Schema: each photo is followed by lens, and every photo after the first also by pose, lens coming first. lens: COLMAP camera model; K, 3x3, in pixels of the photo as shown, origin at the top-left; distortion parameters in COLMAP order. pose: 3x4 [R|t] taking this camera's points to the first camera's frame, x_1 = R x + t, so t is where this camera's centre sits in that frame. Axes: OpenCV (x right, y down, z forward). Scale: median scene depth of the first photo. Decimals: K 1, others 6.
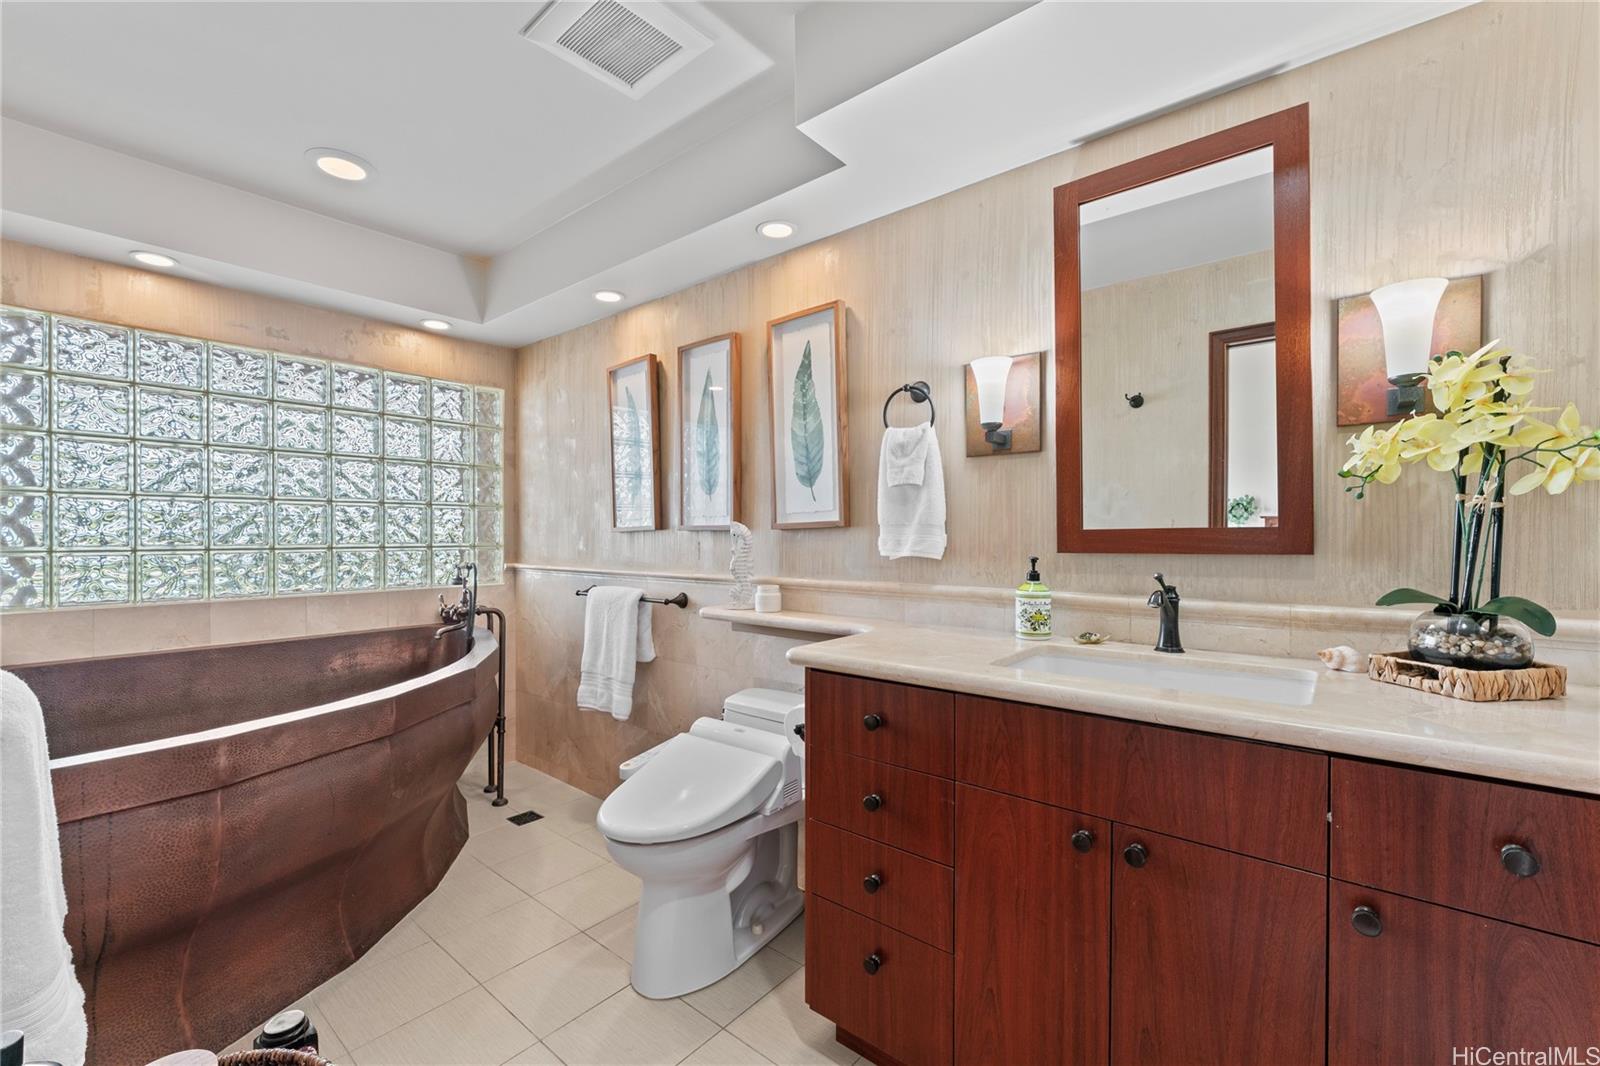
lens RADIAL K [[663.1, 0, 800.0], [0, 663.1, 533.0], [0, 0, 1]] dist [0.000151, 0.000000]
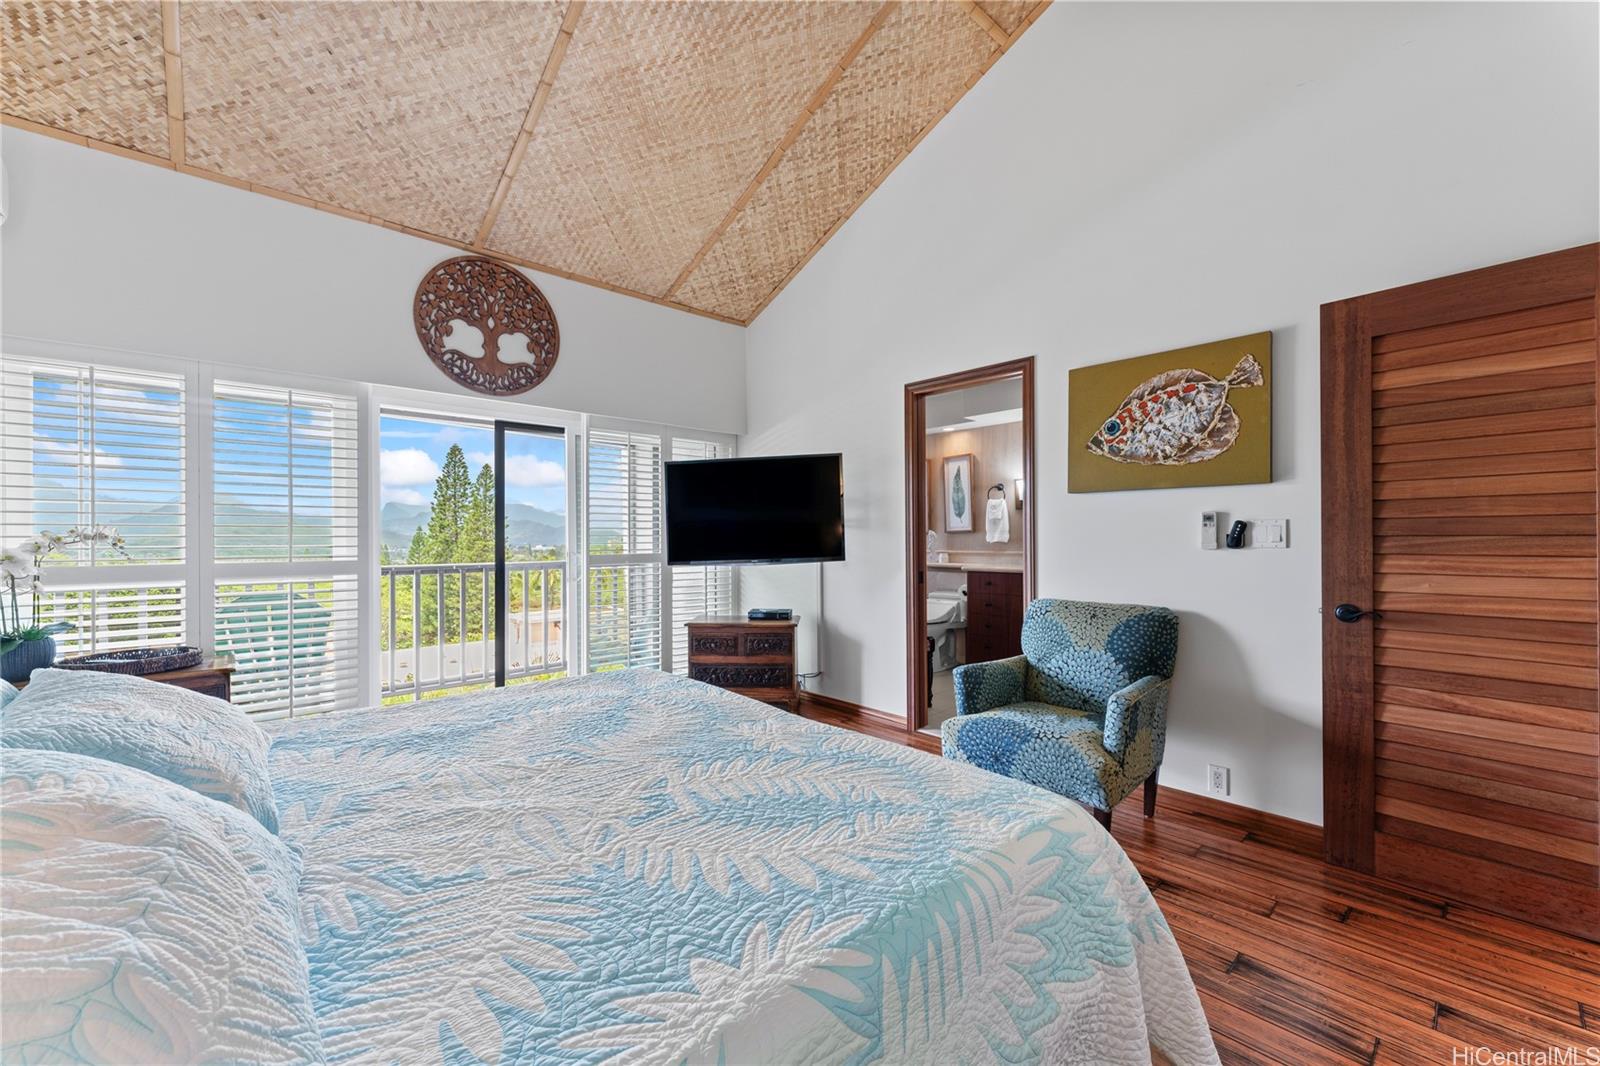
lens RADIAL K [[632.5, 0, 798.1], [0, 632.5, 537.0], [0, 0, 1]] dist [0.001794, -0.000076]
pose [[0.990829, -0.004961, -0.135029, -0.318589], [0.004895, 0.999988, -0.000818, 0.011381], [0.135032, 0.000149, 0.990841, -1.842253]]
